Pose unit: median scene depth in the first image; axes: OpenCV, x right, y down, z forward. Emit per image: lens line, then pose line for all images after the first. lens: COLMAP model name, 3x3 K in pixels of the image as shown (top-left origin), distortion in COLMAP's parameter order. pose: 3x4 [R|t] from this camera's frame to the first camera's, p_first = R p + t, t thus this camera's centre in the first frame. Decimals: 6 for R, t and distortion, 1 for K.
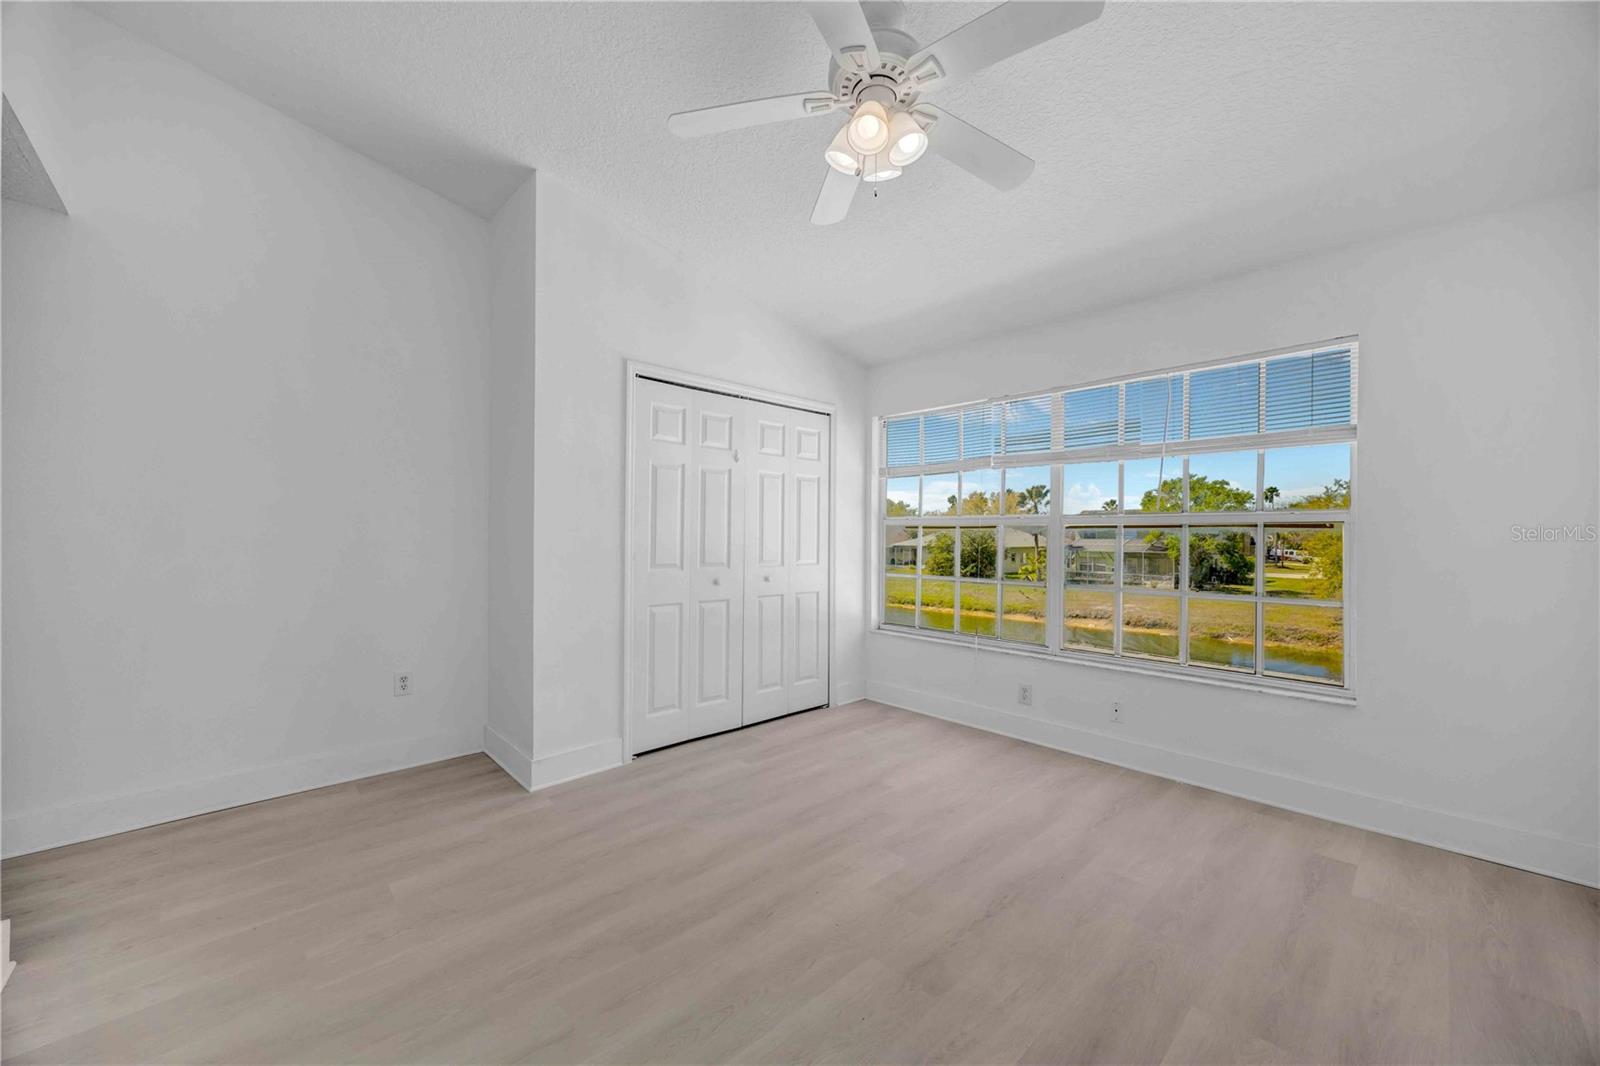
lens RADIAL K [[614.5, 0, 806.7], [0, 614.5, 532.5], [0, 0, 1]] dist [-0.001660, 0.000197]
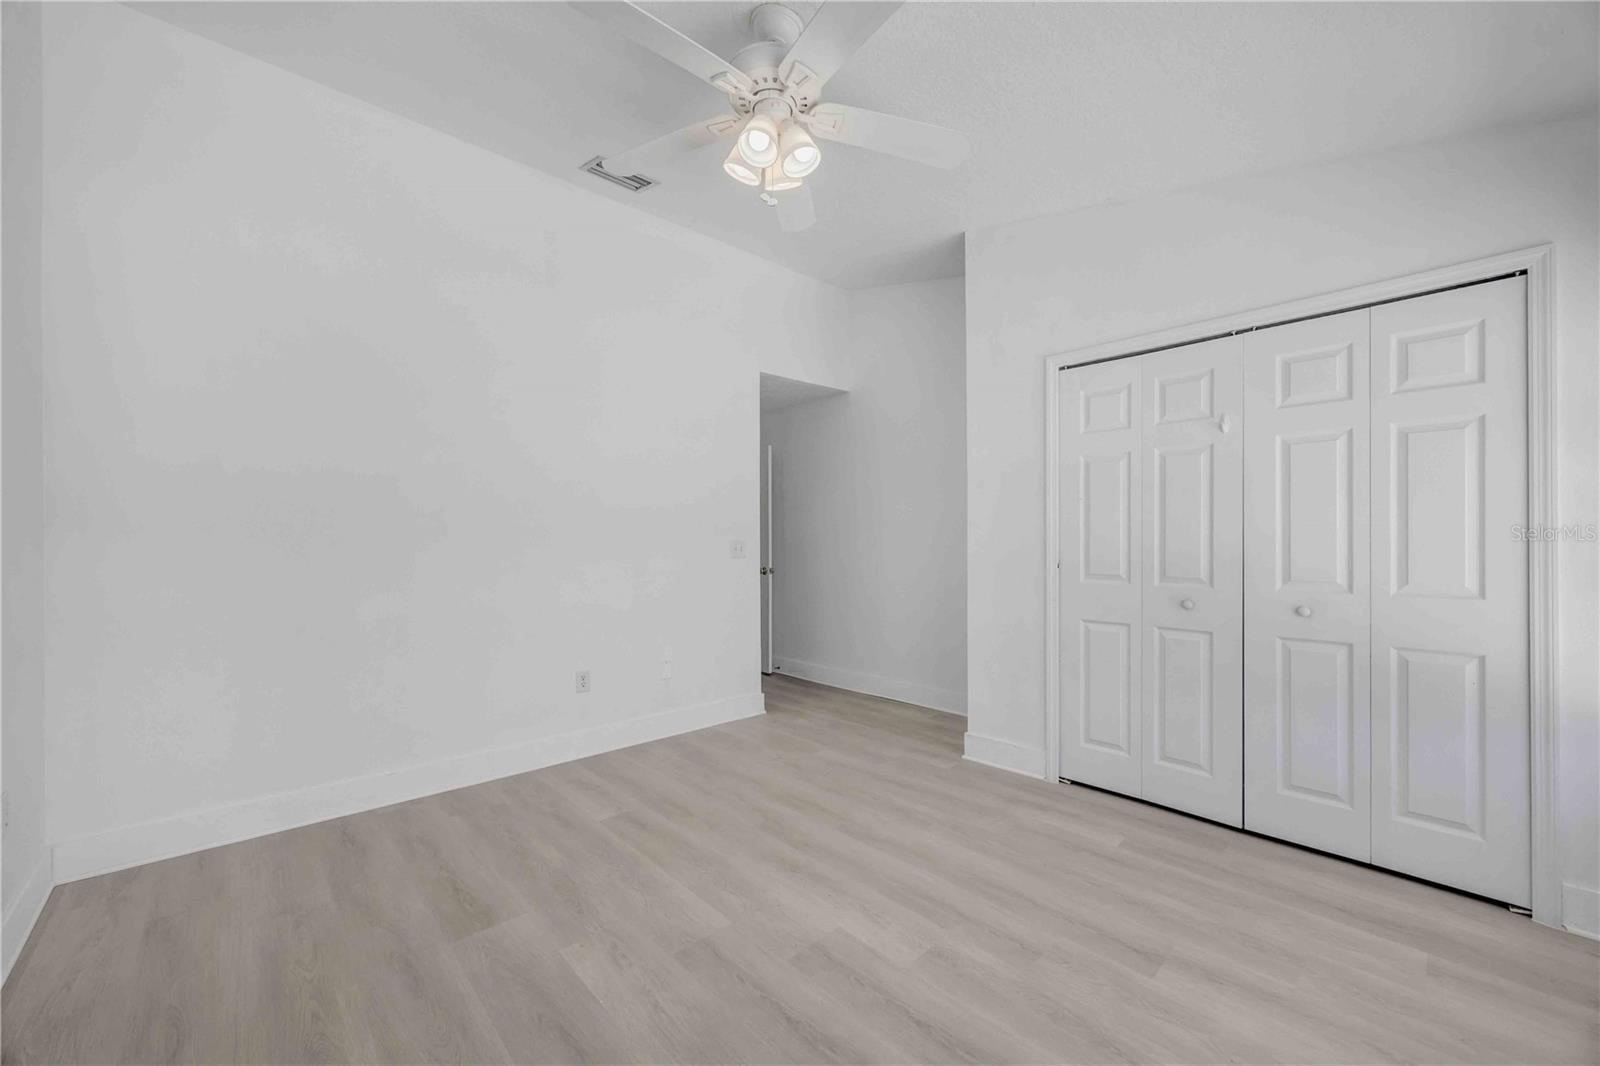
lens RADIAL K [[614.5, 0, 793.4], [0, 614.5, 542.4], [0, 0, 1]] dist [-0.001660, 0.000197]
pose [[-0.024010, -0.003996, -0.999704, 0.587722], [0.010986, 0.999931, -0.004261, 0.004930], [0.999651, -0.011085, -0.023965, 0.553941]]
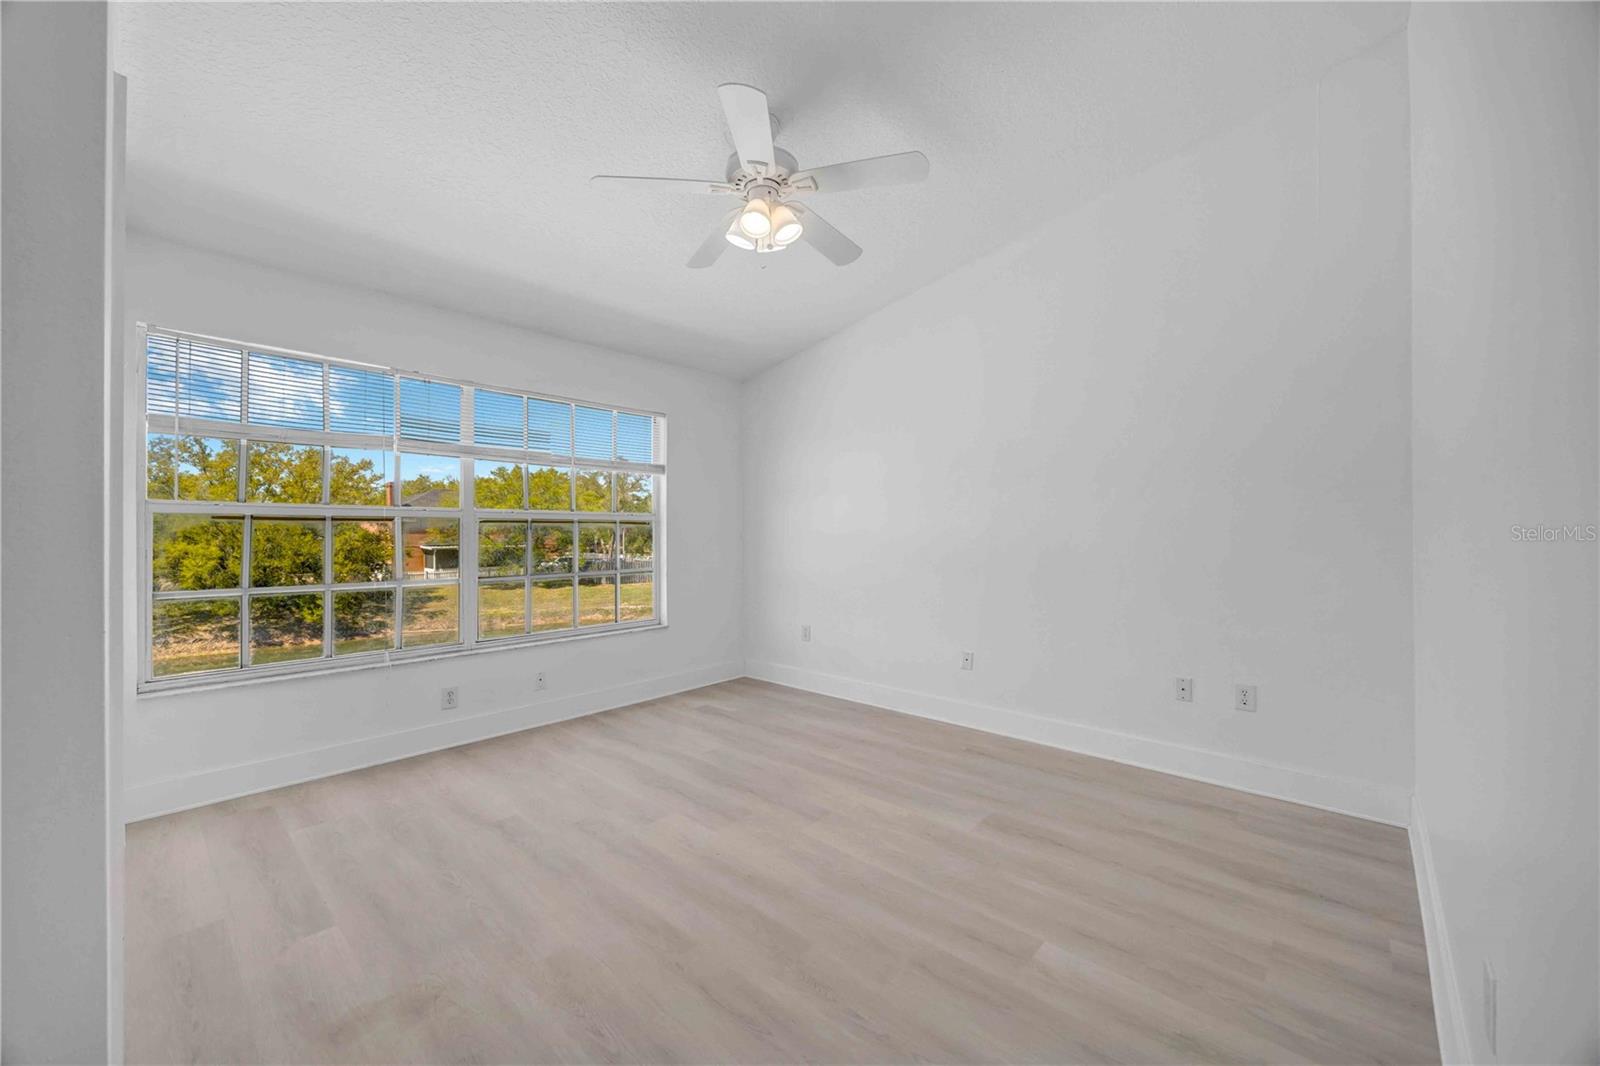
lens RADIAL K [[614.5, 0, 801.5], [0, 614.5, 520.0], [0, 0, 1]] dist [-0.001660, 0.000197]
pose [[-0.077033, 0.014131, 0.996928, -0.625419], [-0.003474, 0.999890, -0.014441, 0.002285], [-0.997023, -0.004575, -0.076975, 0.534666]]
